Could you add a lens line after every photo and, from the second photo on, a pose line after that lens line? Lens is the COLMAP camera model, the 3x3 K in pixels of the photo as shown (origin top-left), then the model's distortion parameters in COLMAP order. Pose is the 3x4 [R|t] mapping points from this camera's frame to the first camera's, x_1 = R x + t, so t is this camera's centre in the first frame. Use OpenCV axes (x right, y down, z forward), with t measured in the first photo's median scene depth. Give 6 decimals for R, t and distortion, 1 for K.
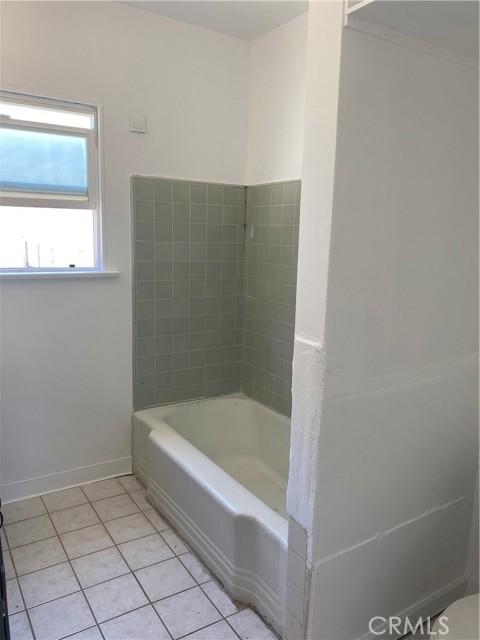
lens RADIAL K [[485.7, 0, 243.5], [0, 485.7, 319.4], [0, 0, 1]] dist [0.042066, -0.058749]
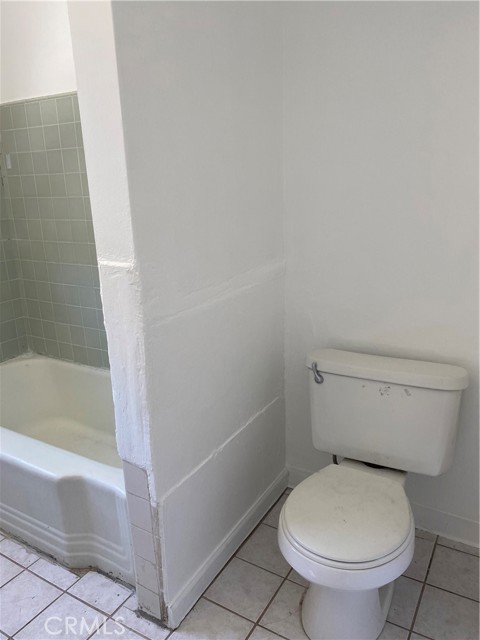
lens RADIAL K [[485.7, 0, 233.0], [0, 485.7, 320.4], [0, 0, 1]] dist [0.042066, -0.058749]
pose [[0.898450, -0.175031, 0.402682, -0.037306], [0.131975, 0.982353, 0.132533, 0.046068], [-0.418773, -0.065930, 0.905695, 0.095142]]
